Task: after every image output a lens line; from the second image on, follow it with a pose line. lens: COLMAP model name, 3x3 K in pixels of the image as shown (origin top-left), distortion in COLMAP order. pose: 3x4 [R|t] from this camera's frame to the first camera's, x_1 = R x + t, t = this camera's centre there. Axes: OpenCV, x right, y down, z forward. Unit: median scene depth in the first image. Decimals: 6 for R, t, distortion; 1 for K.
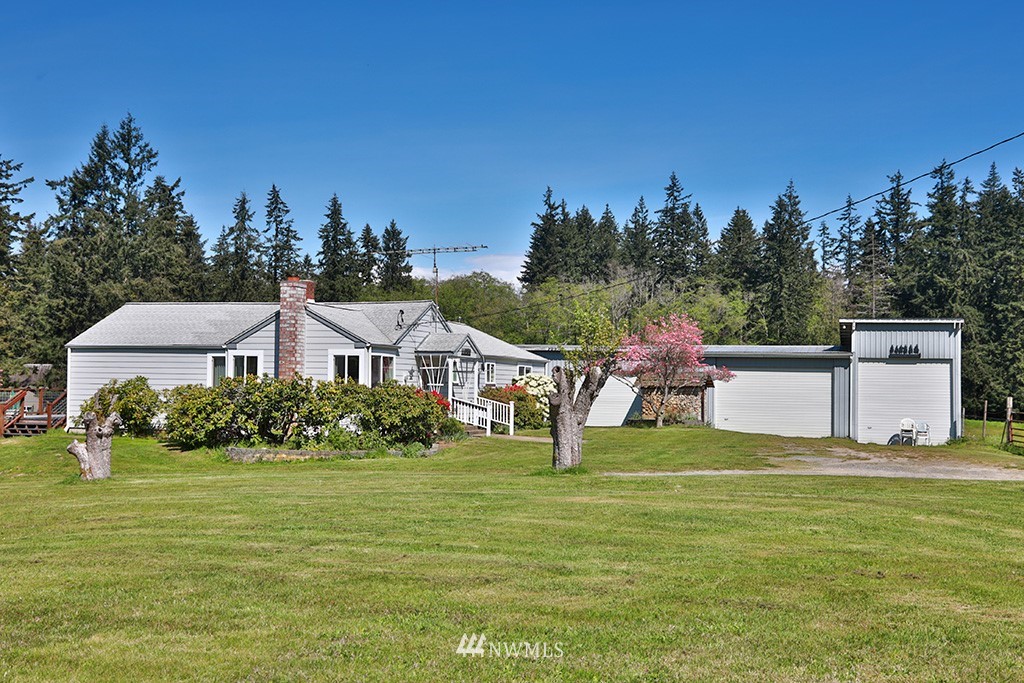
lens RADIAL K [[1218.7, 0, 503.9], [0, 1218.7, 342.9], [0, 0, 1]] dist [0.034996, 0.000000]
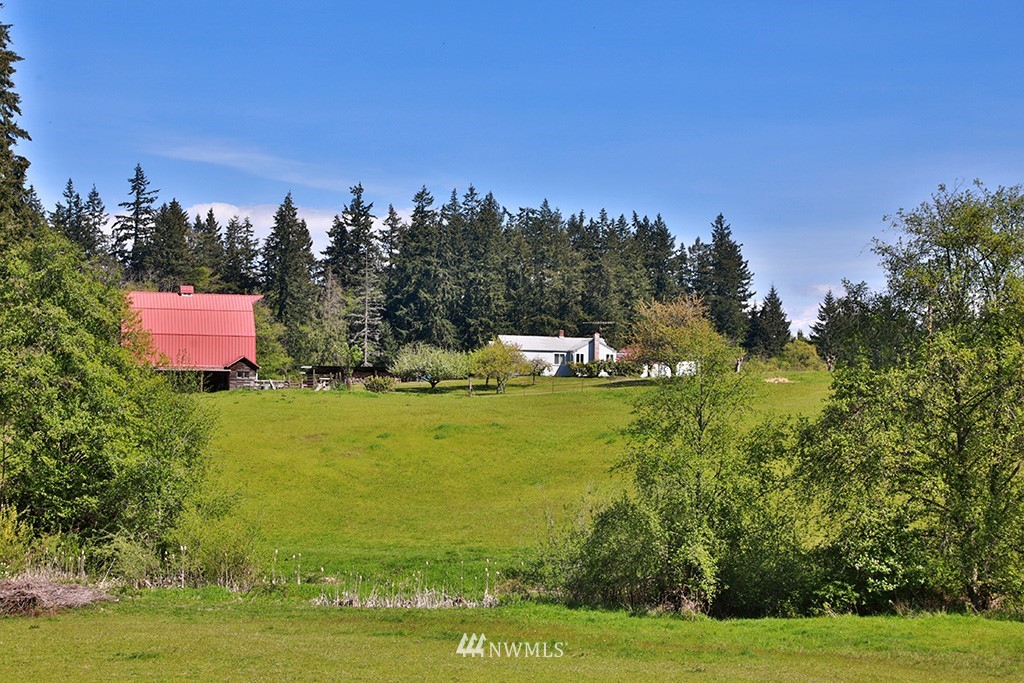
lens RADIAL K [[1966.9, 0, 512.4], [0, 1966.9, 341.4], [0, 0, 1]] dist [-0.012431, 0.000000]
pose [[0.848369, 0.029548, 0.528581, -0.727082], [-0.028935, 0.999537, -0.009436, 0.007448], [-0.528615, -0.007289, 0.848831, -0.788634]]
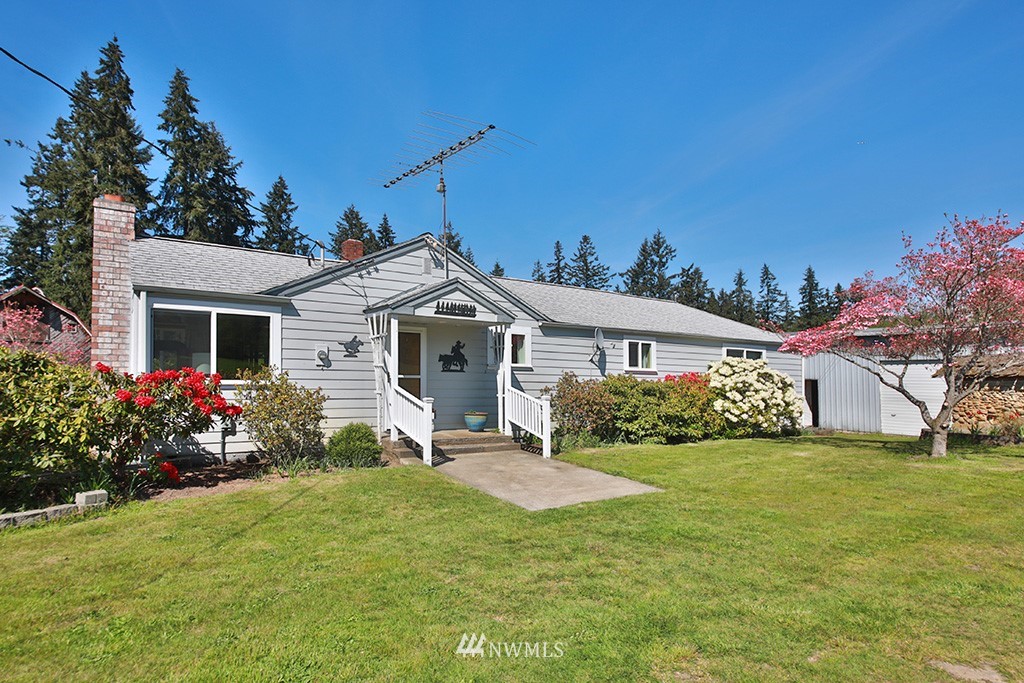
lens RADIAL K [[570.5, 0, 485.0], [0, 570.5, 368.0], [0, 0, 1]] dist [0.023357, -0.017305]
pose [[0.759245, -0.010993, -0.650712, 0.039206], [0.015295, 0.999883, 0.000955, 0.008740], [0.650625, -0.010678, 0.759324, 0.199509]]
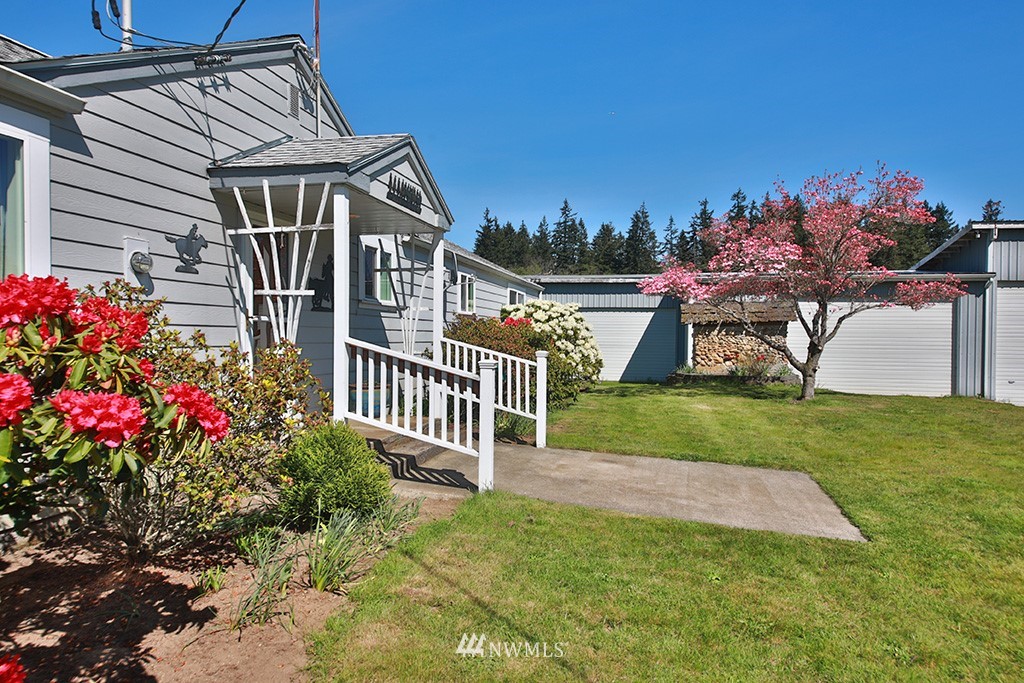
lens RADIAL K [[678.2, 0, 506.4], [0, 678.2, 337.1], [0, 0, 1]] dist [0.028105, -0.002722]
pose [[0.997357, -0.003554, 0.072574, -0.004459], [0.000704, 0.999229, 0.039266, 0.009207], [-0.072658, -0.039111, 0.996590, 0.204657]]
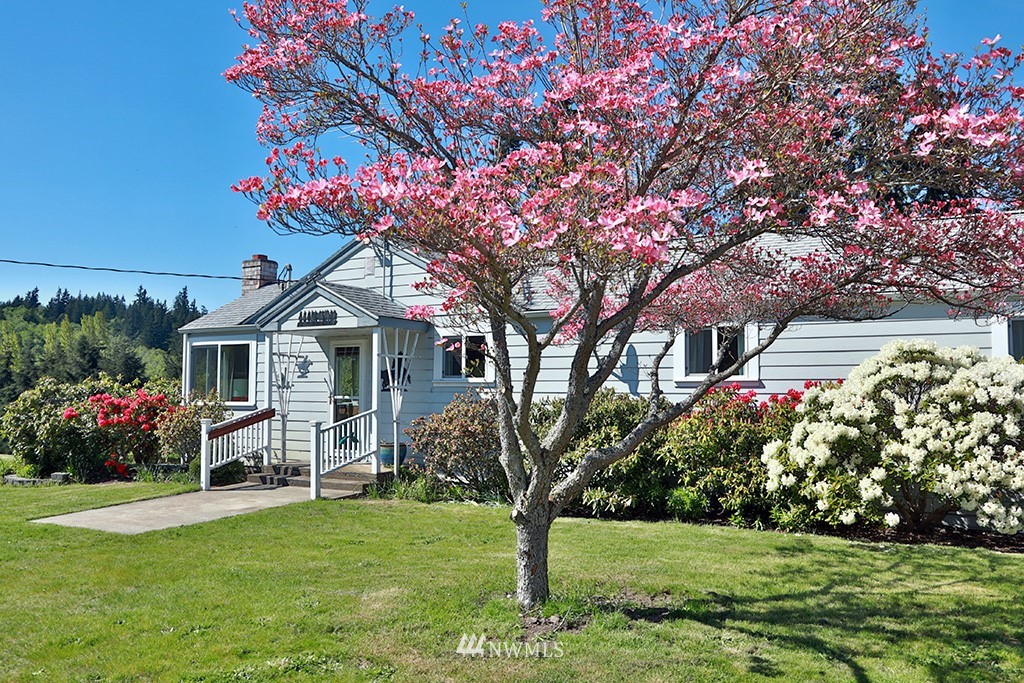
lens RADIAL K [[815.1, 0, 522.2], [0, 815.1, 362.9], [0, 0, 1]] dist [-0.057958, 0.019422]
pose [[-0.220445, -0.054229, -0.973891, 0.068417], [0.025983, 0.997772, -0.061441, 0.011988], [0.975053, -0.038849, -0.218545, 0.287587]]
